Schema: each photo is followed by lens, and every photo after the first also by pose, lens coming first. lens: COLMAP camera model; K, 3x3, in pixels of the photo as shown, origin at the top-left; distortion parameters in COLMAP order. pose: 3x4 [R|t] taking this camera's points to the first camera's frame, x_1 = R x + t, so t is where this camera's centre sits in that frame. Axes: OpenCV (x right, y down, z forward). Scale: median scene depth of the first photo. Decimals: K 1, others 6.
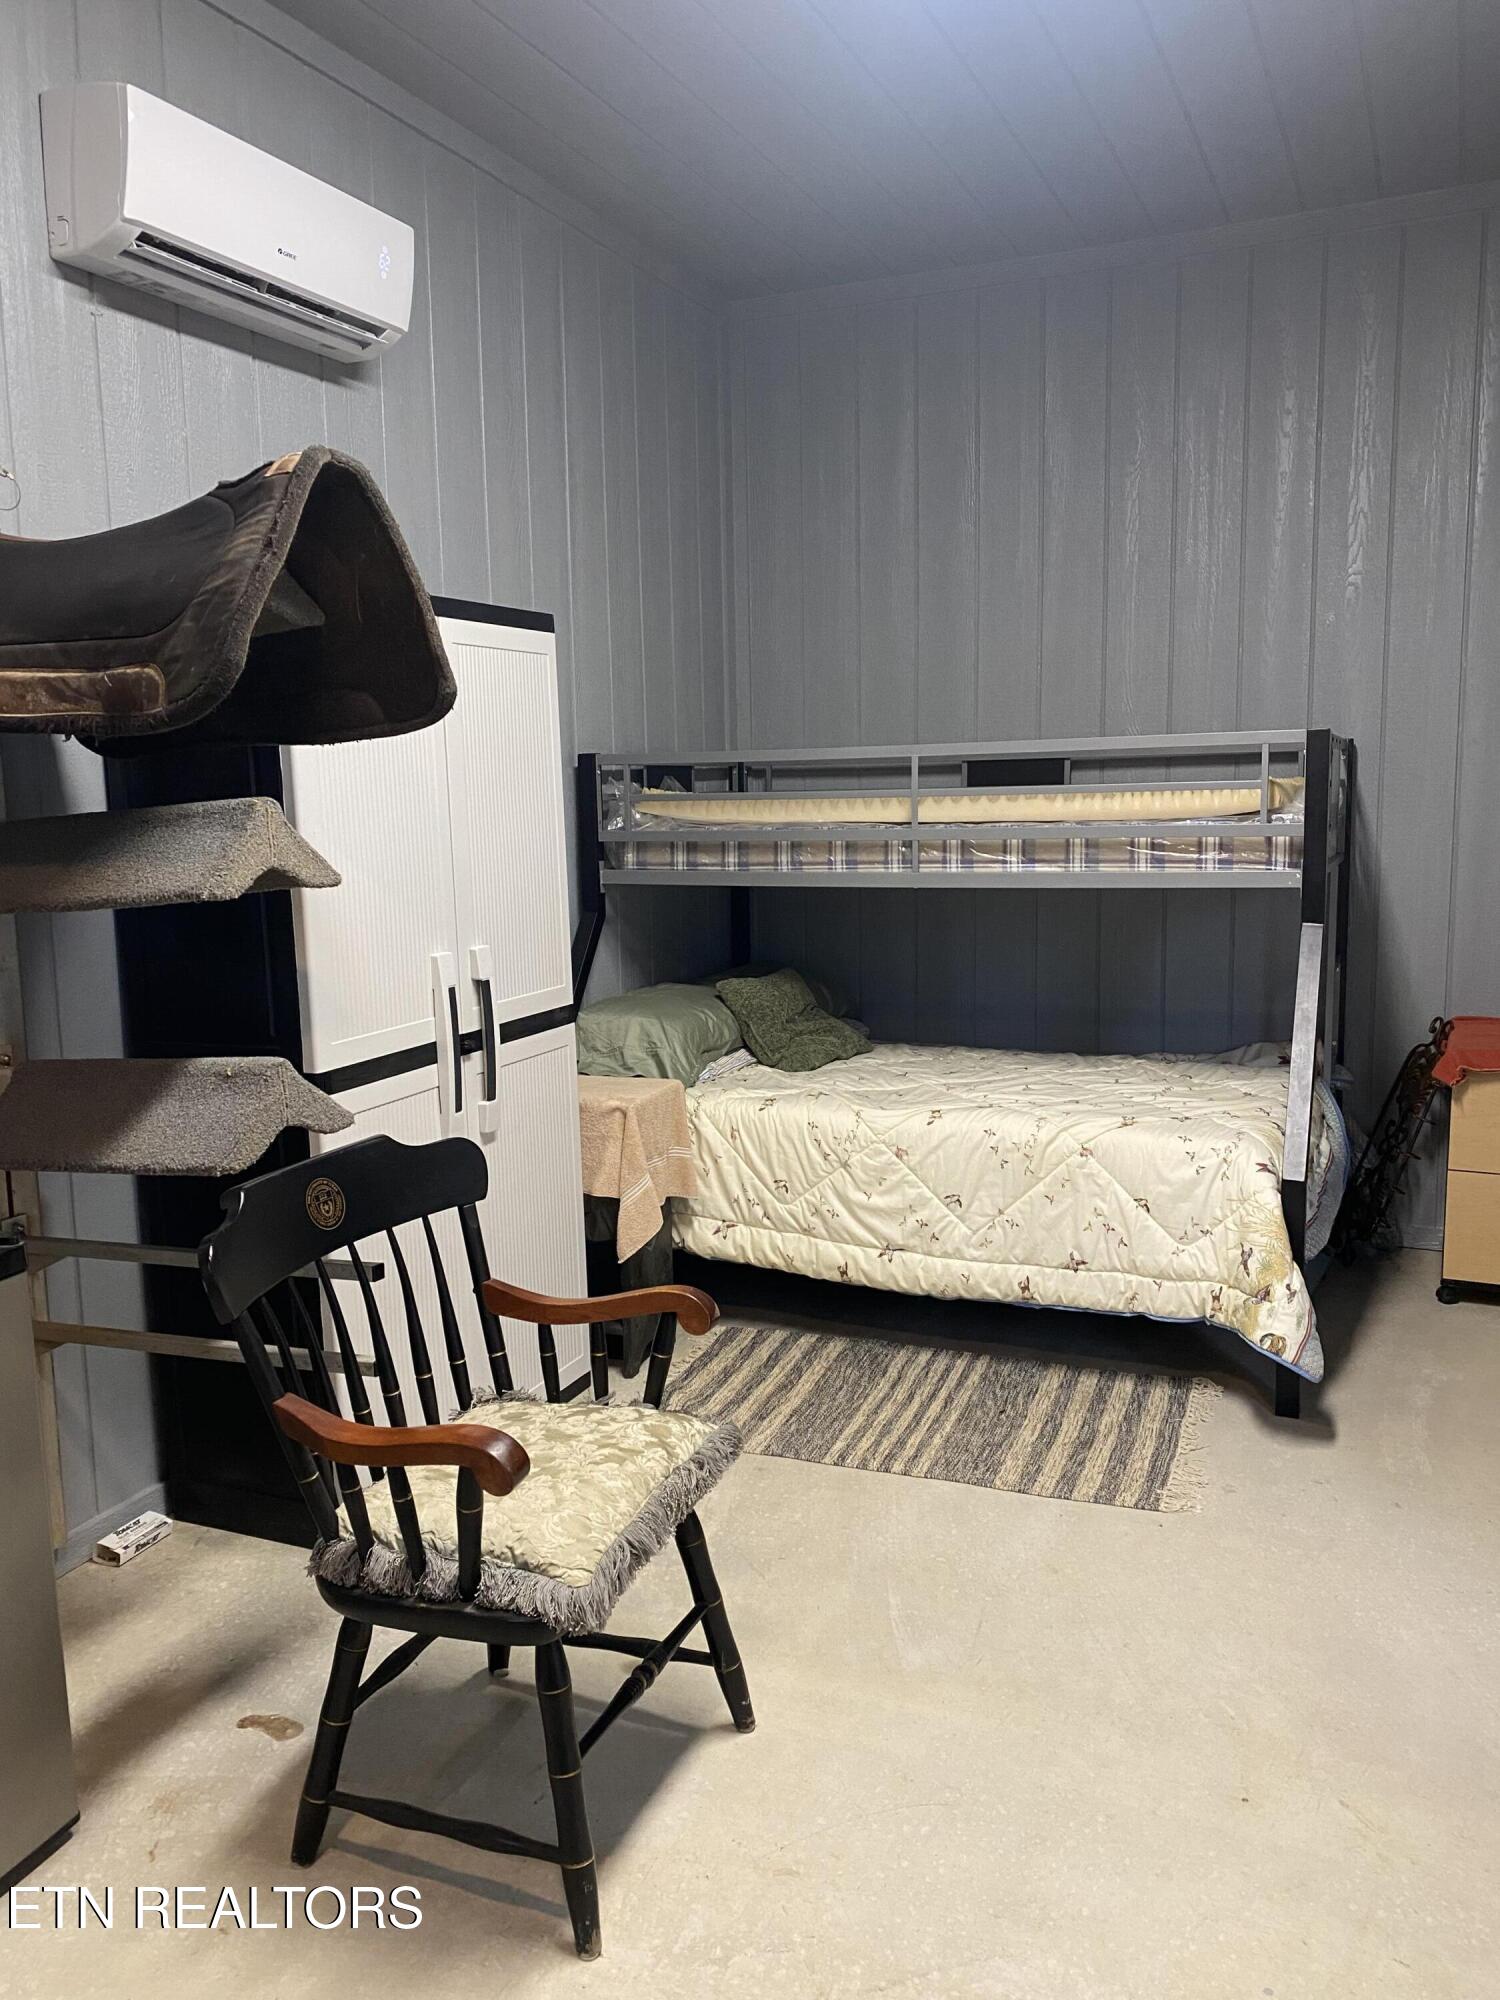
lens RADIAL K [[1532.7, 0, 751.1], [0, 1532.7, 1004.2], [0, 0, 1]] dist [0.024082, -0.012486]
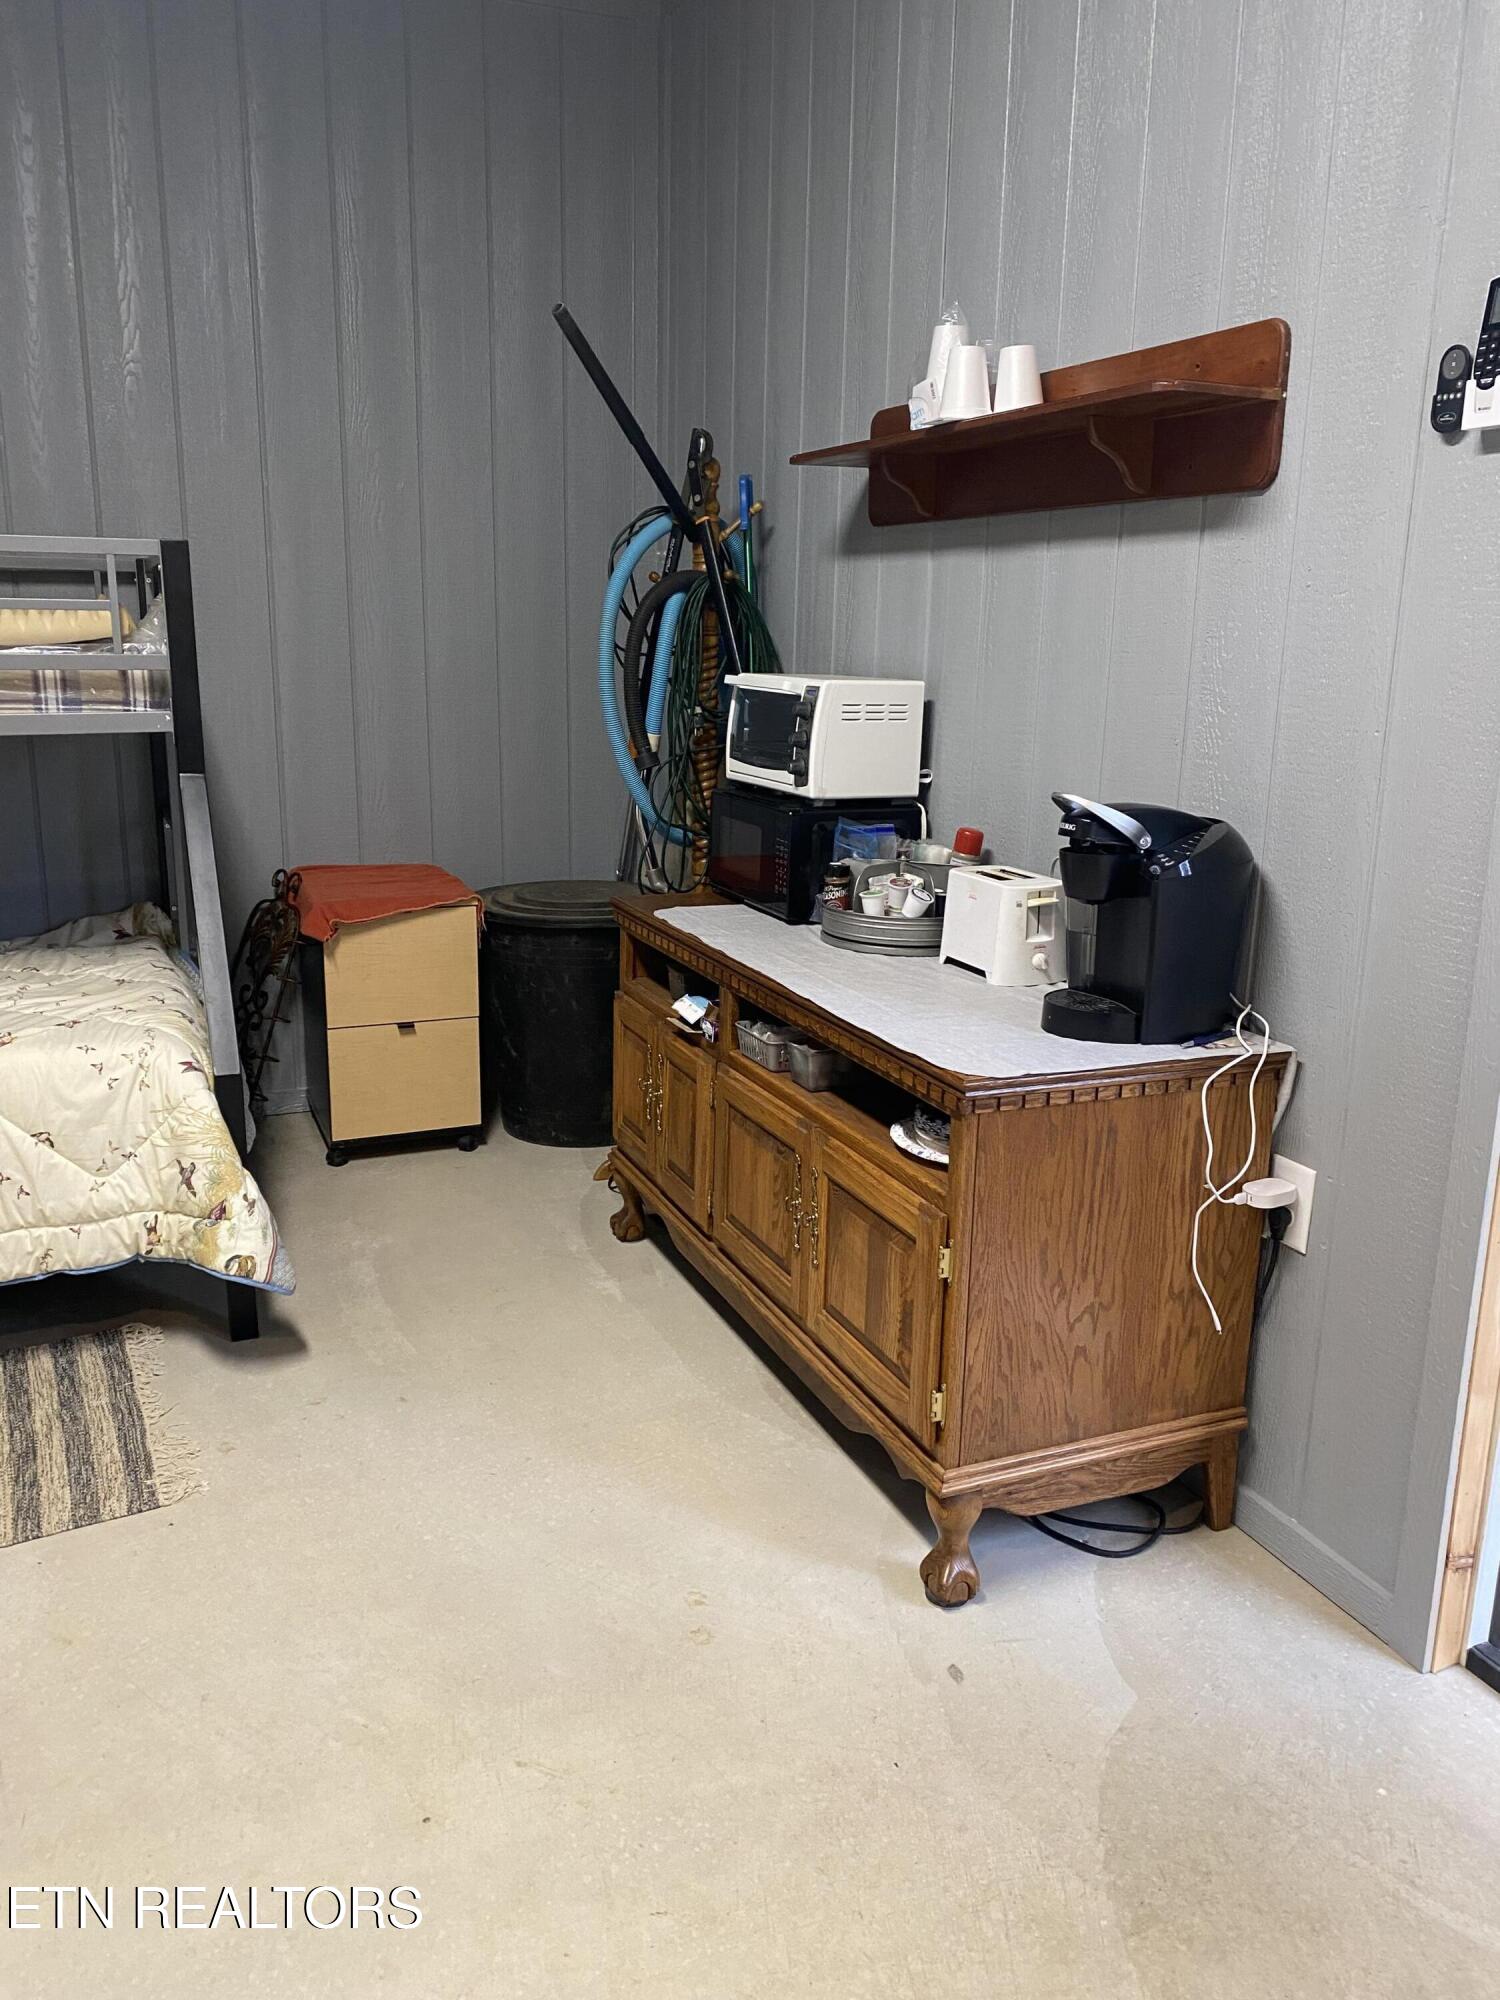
lens RADIAL K [[1532.7, 0, 748.9], [0, 1532.7, 993.8], [0, 0, 1]] dist [0.024082, -0.012486]
pose [[0.667414, -0.146778, 0.730078, -0.072913], [0.077289, 0.988742, 0.128125, -0.018030], [-0.740665, -0.029086, 0.671245, 0.197671]]
